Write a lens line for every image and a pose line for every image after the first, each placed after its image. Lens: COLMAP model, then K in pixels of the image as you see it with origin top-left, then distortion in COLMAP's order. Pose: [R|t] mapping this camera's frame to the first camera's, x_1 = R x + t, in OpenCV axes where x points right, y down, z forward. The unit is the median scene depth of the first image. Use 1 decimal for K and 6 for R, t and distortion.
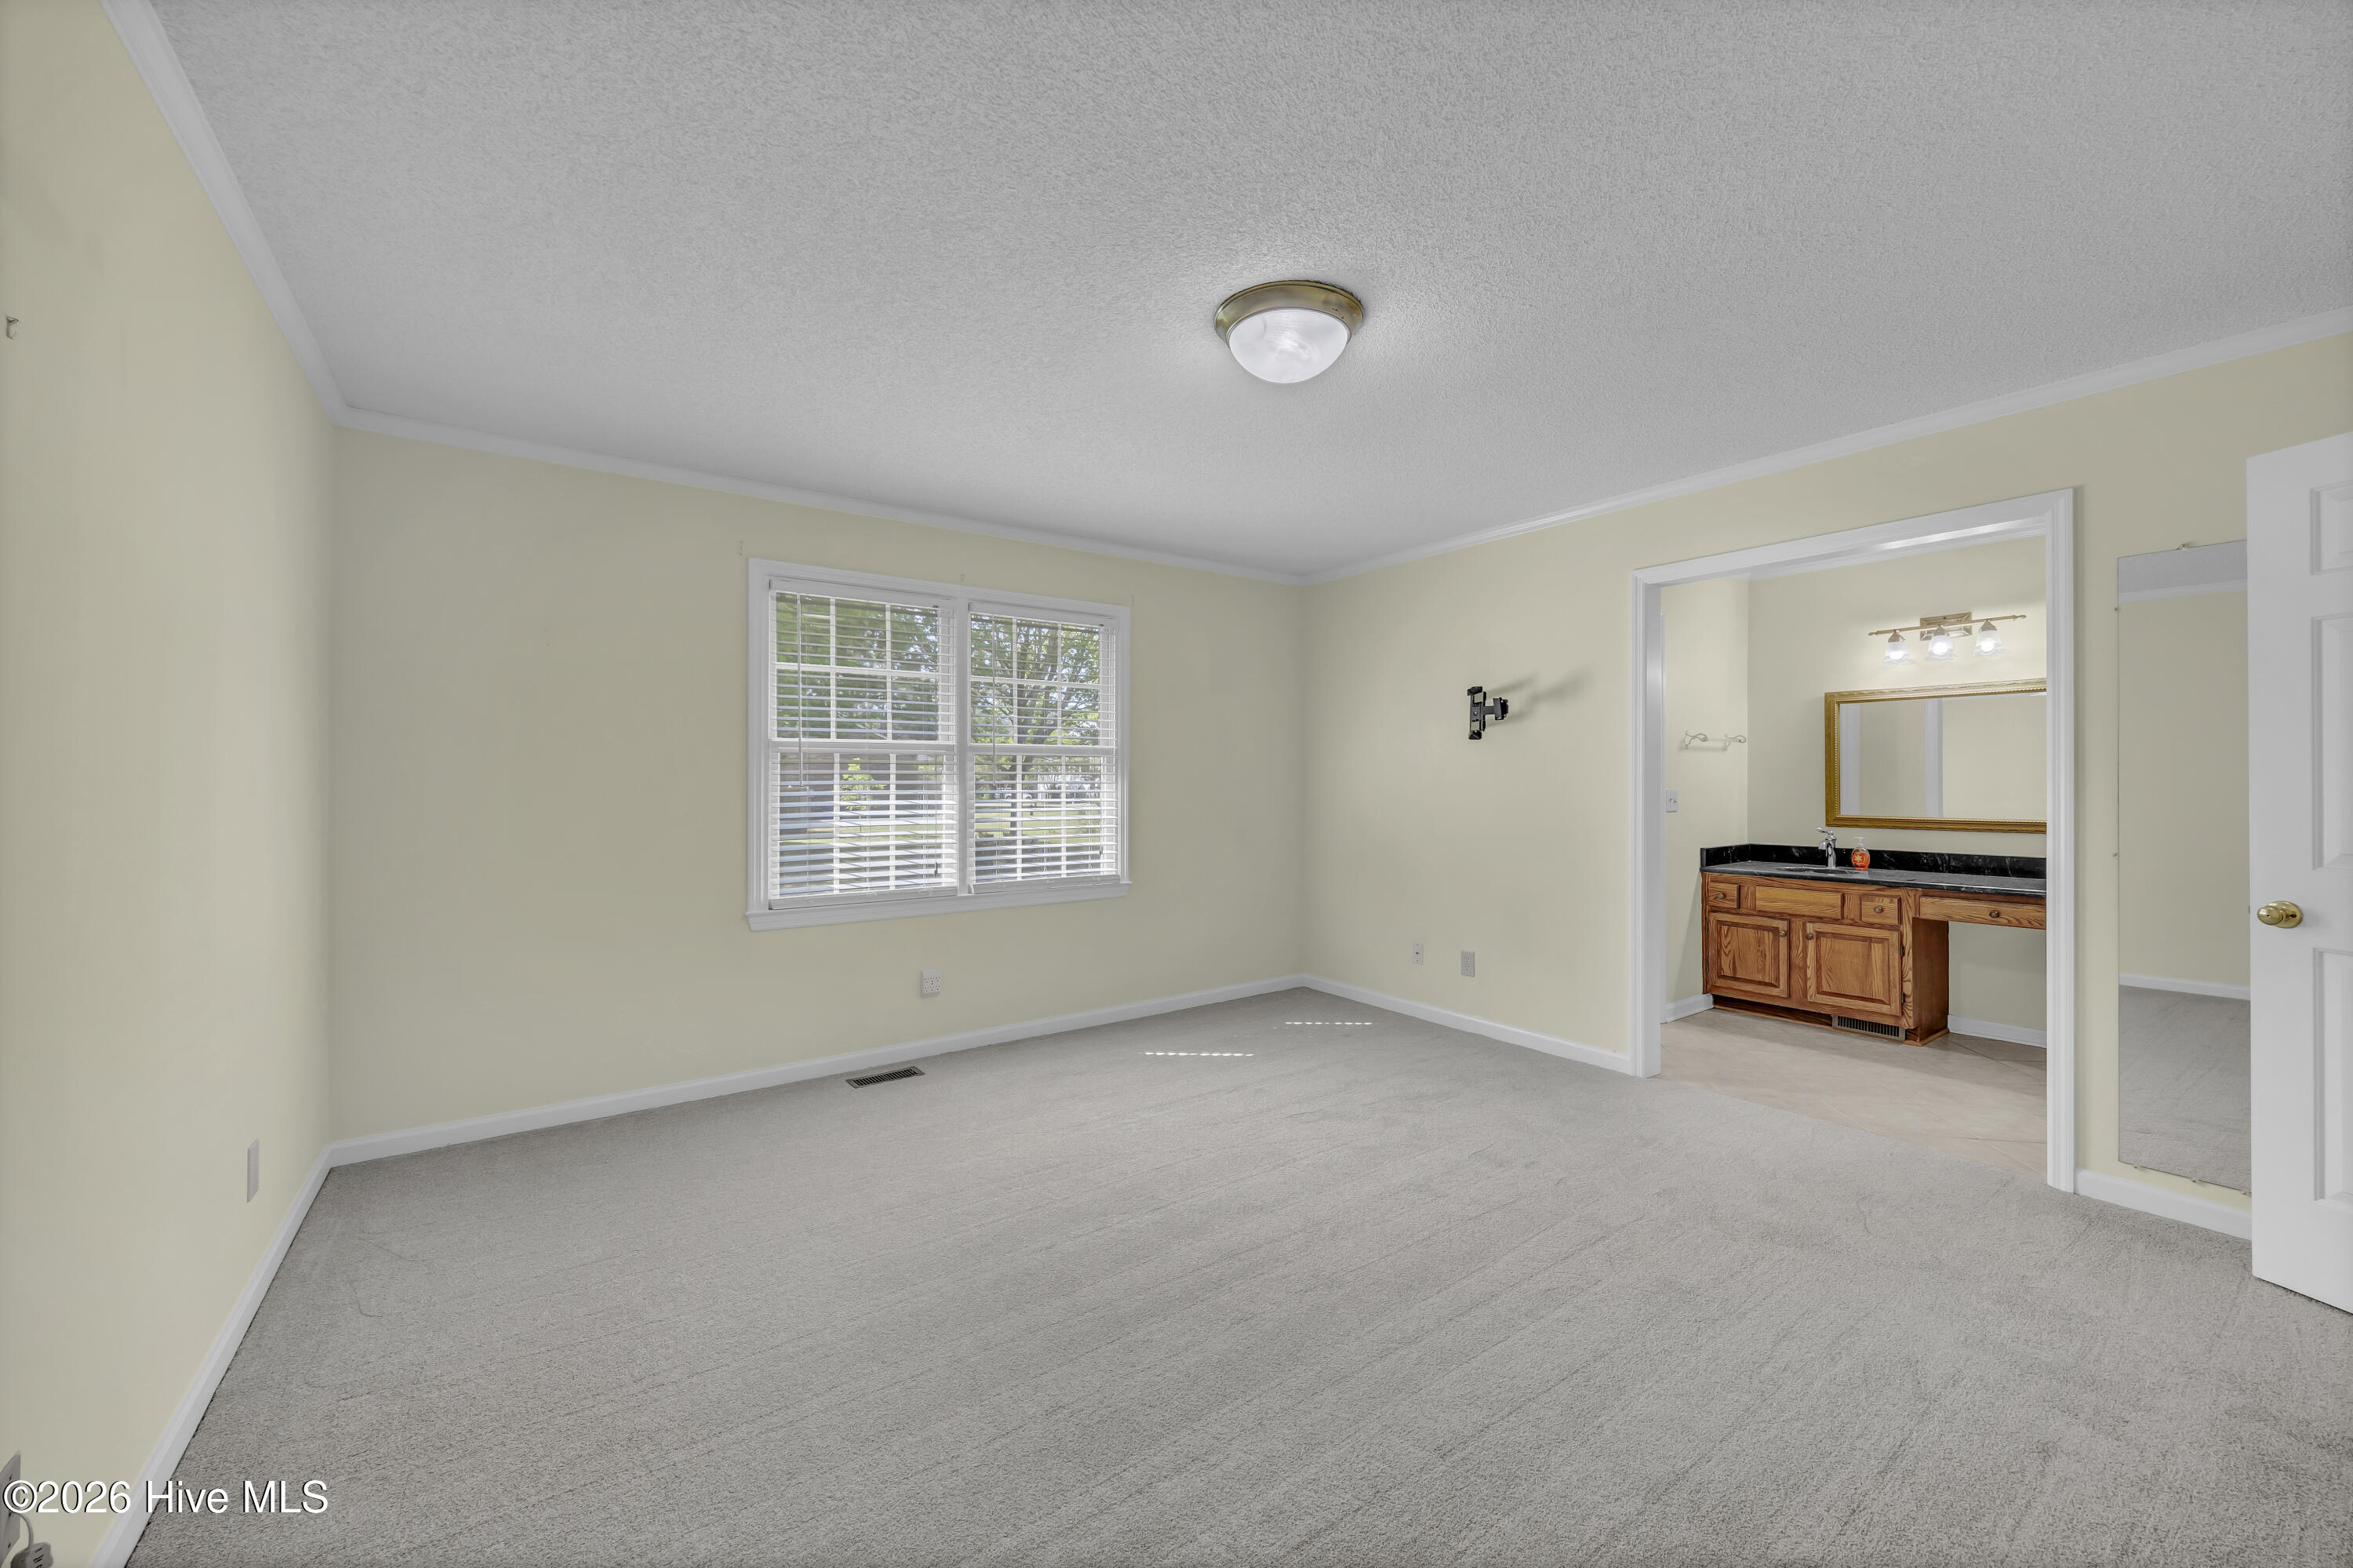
lens RADIAL K [[910.4, 0, 1186.1], [0, 910.4, 786.9], [0, 0, 1]] dist [-0.000964, 0.000115]
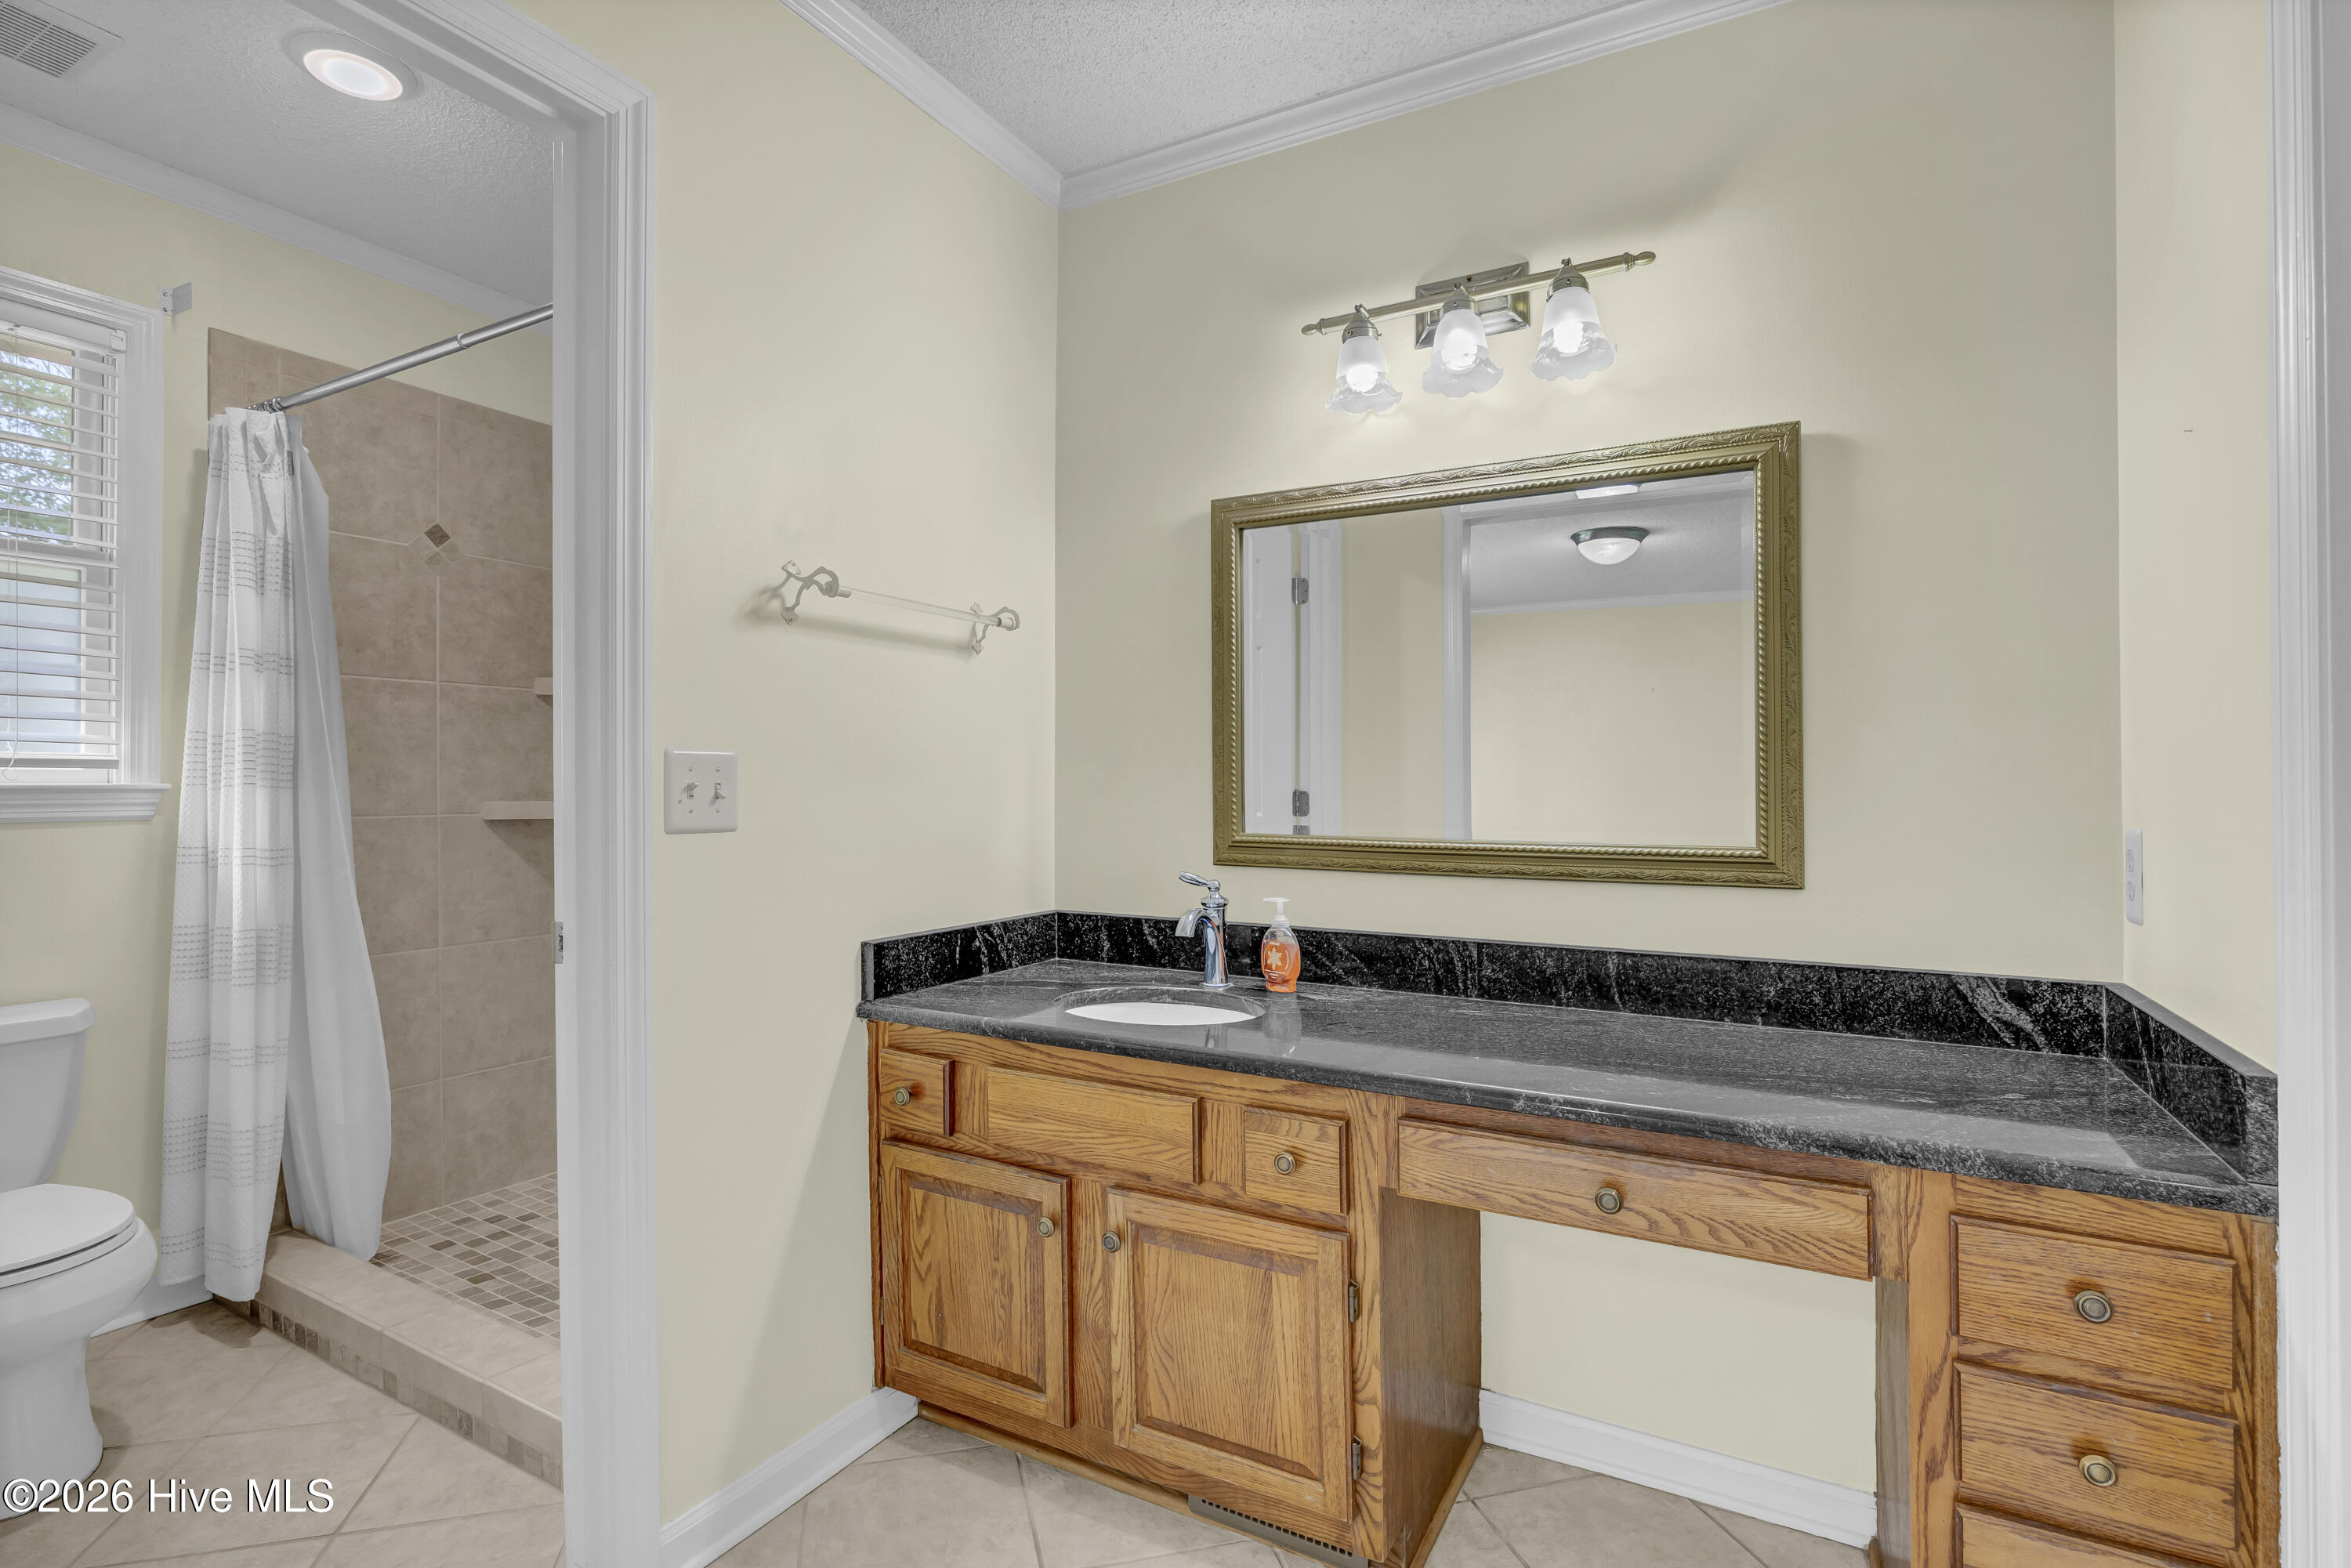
lens RADIAL K [[1113.5, 0, 1175.1], [0, 1113.5, 774.3], [0, 0, 1]] dist [-0.001660, -0.000396]
pose [[0.909771, 0.005866, 0.415069, 0.564354], [-0.000642, 0.999919, -0.012723, 0.015037], [-0.415110, 0.011309, 0.909701, 0.671221]]
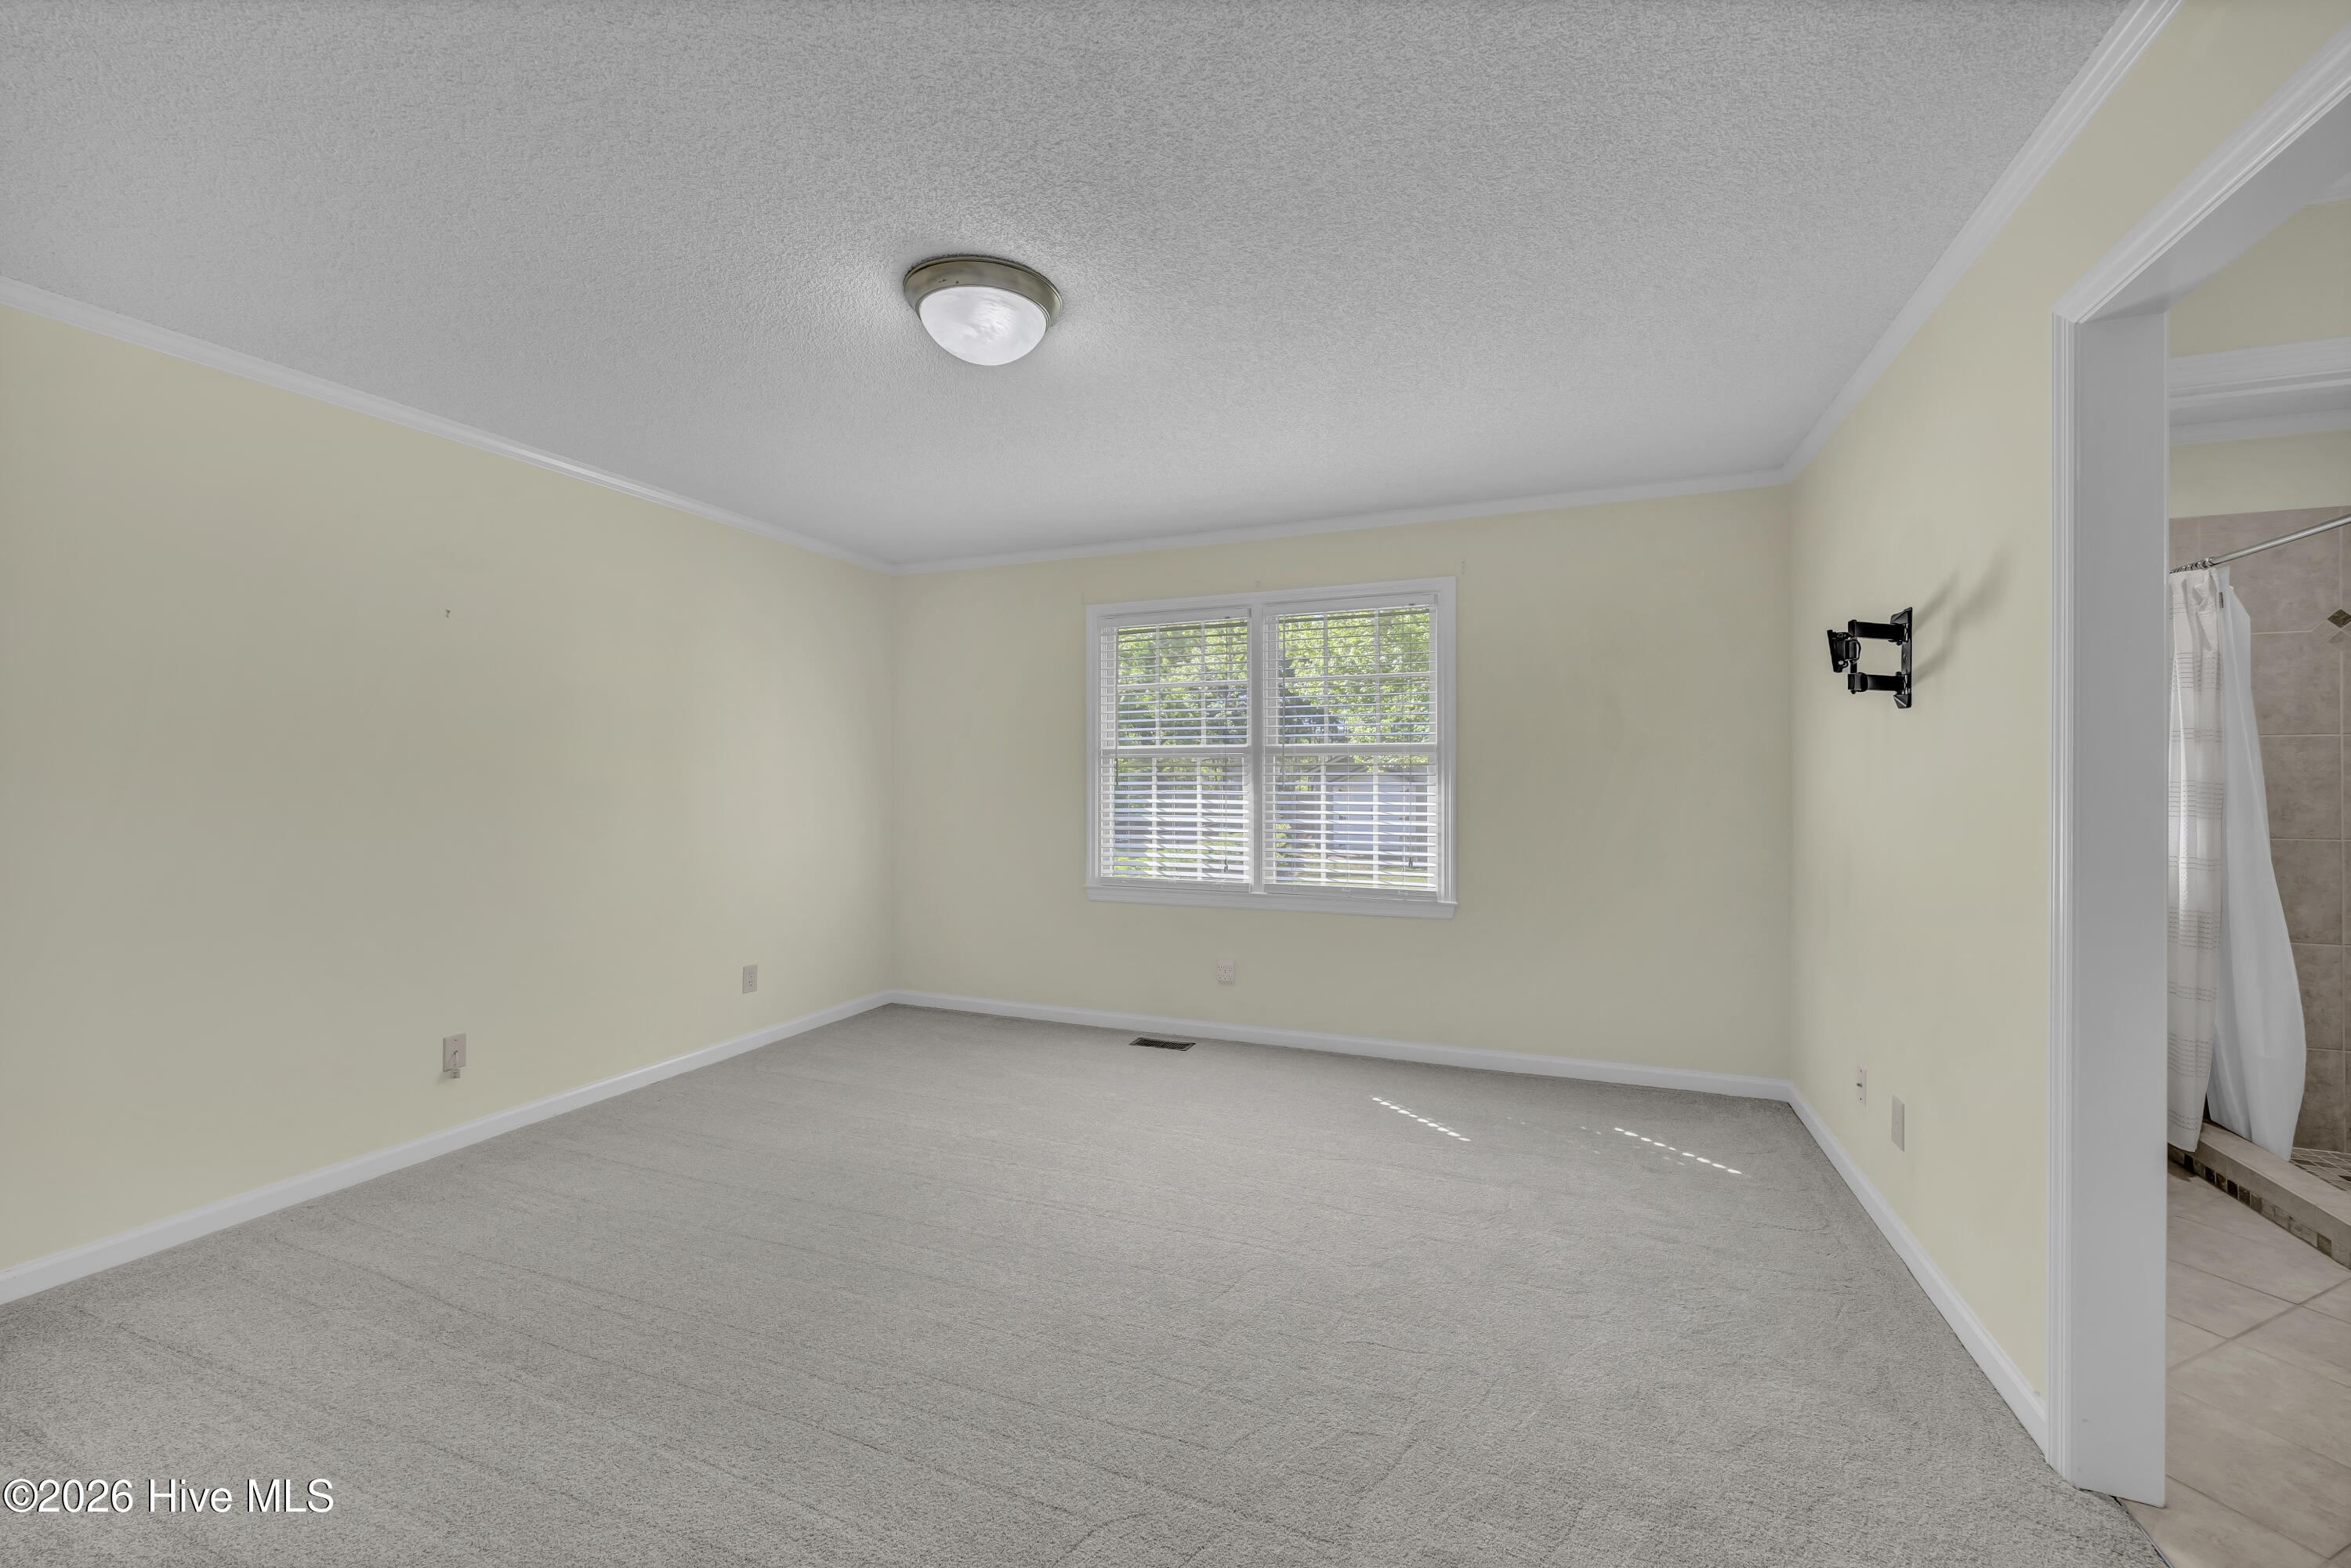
lens RADIAL K [[913.4, 0, 1187.9], [0, 913.4, 782.3], [0, 0, 1]] dist [-0.000068, -0.000066]
pose [[0.535383, 0.003181, -0.844603, 0.555108], [-0.008261, 0.999965, -0.001470, -0.003816], [0.844569, 0.007764, 0.535391, 0.360060]]
